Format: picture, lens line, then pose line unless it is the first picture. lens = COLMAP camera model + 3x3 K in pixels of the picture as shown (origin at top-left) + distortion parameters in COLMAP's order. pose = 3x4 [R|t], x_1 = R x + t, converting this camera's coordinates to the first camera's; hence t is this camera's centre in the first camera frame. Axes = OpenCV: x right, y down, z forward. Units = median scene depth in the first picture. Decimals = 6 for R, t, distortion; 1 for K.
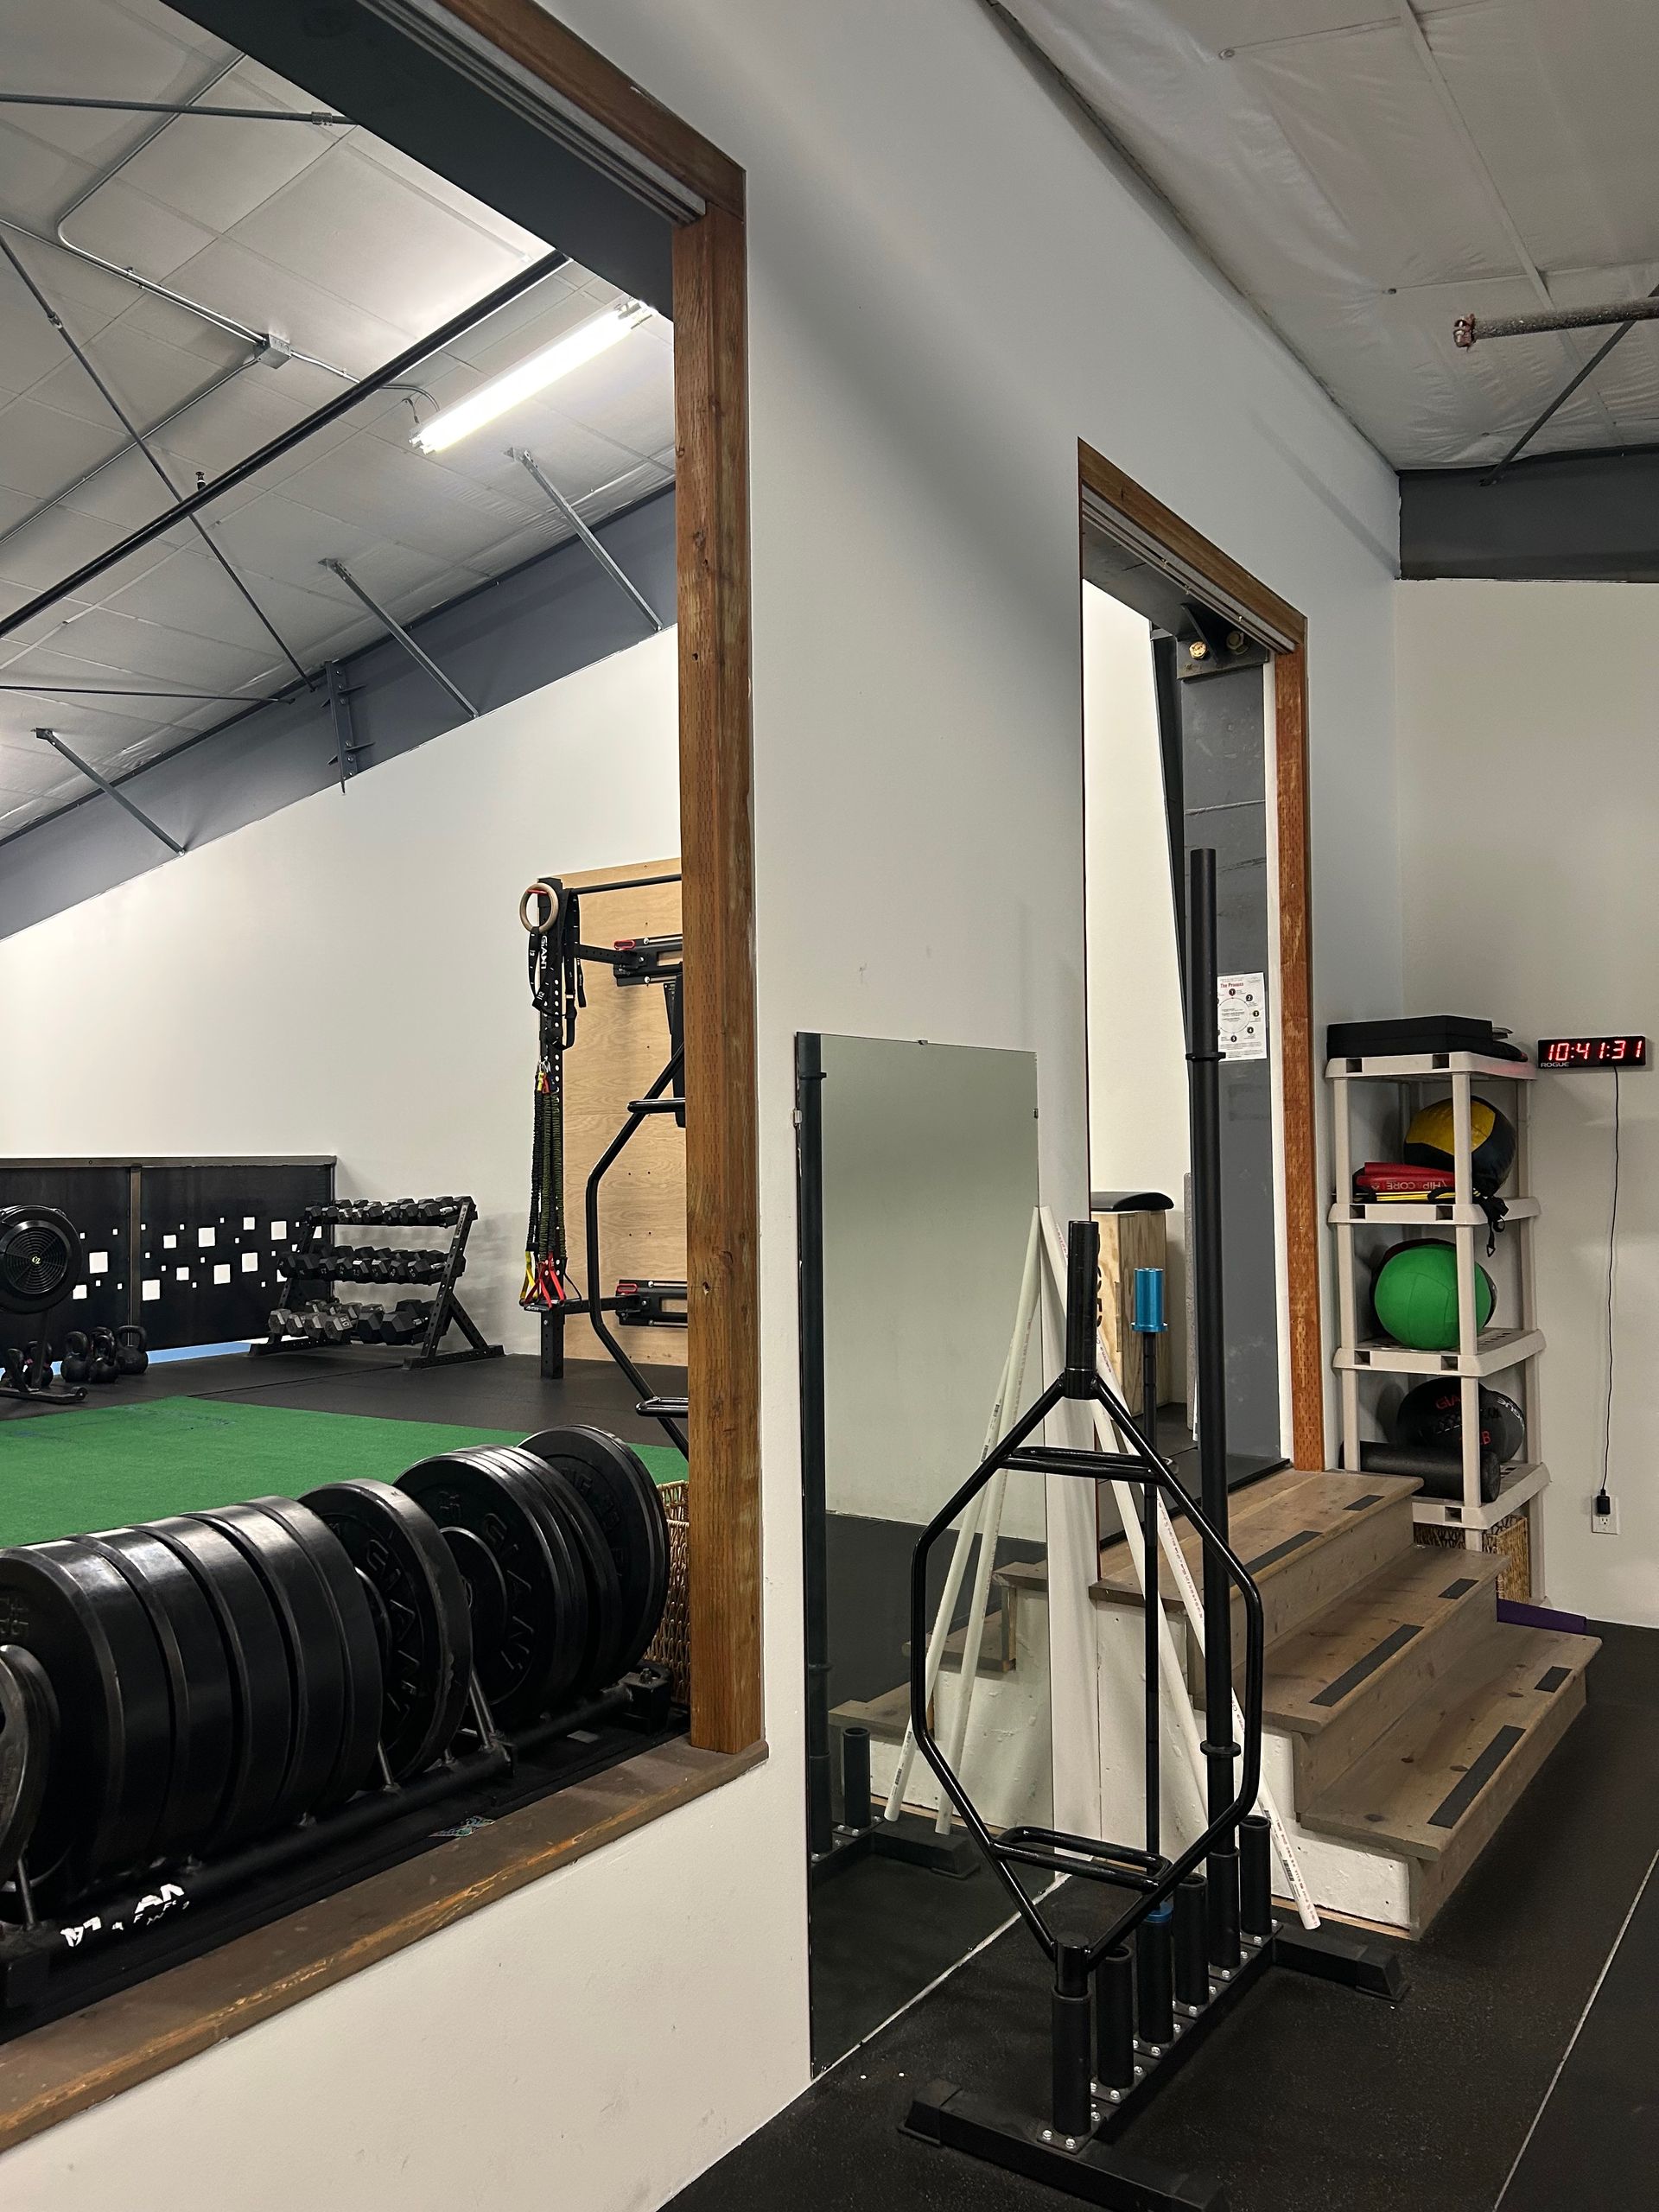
lens RADIAL K [[1675.5, 0, 827.2], [0, 1675.5, 1107.4], [0, 0, 1]] dist [0.035331, -0.017253]
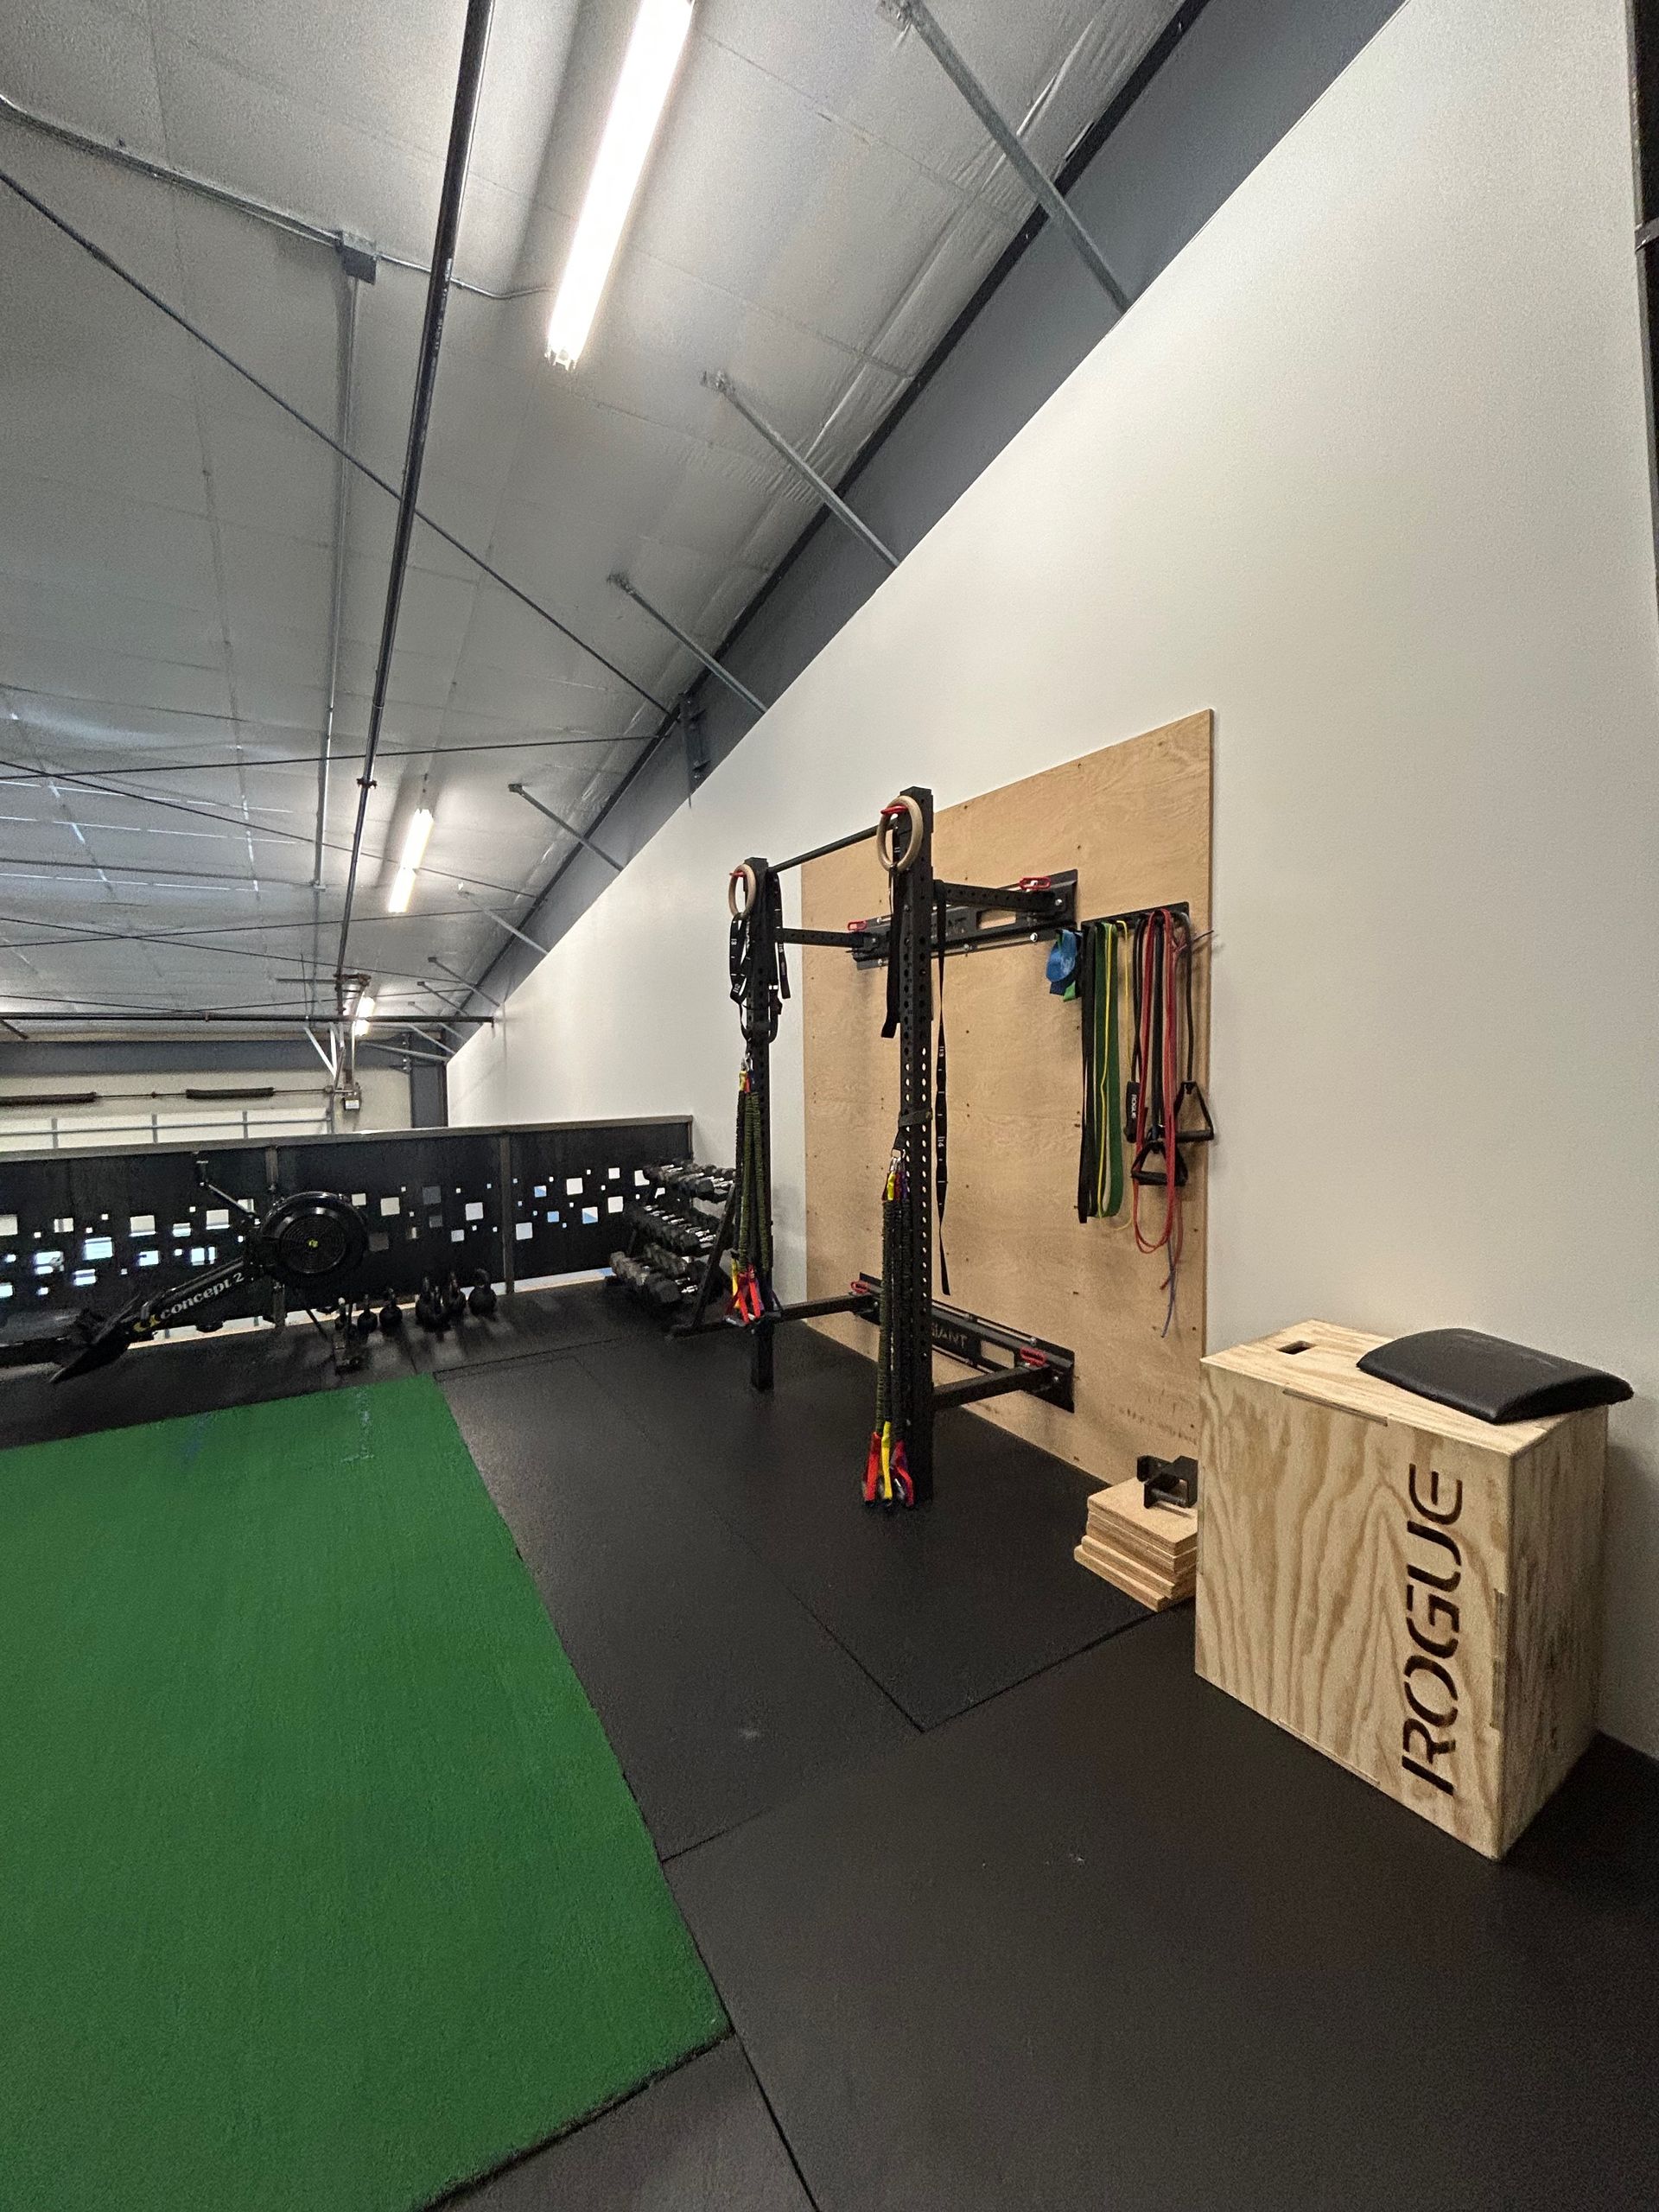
lens RADIAL K [[905.0, 0, 826.8], [0, 905.0, 1100.0], [0, 0, 1]] dist [0.006486, -0.000327]
pose [[0.907830, 0.024343, -0.418631, 0.074472], [0.016286, 0.995514, 0.093206, -0.045071], [0.419021, -0.091433, 0.903361, 0.500831]]
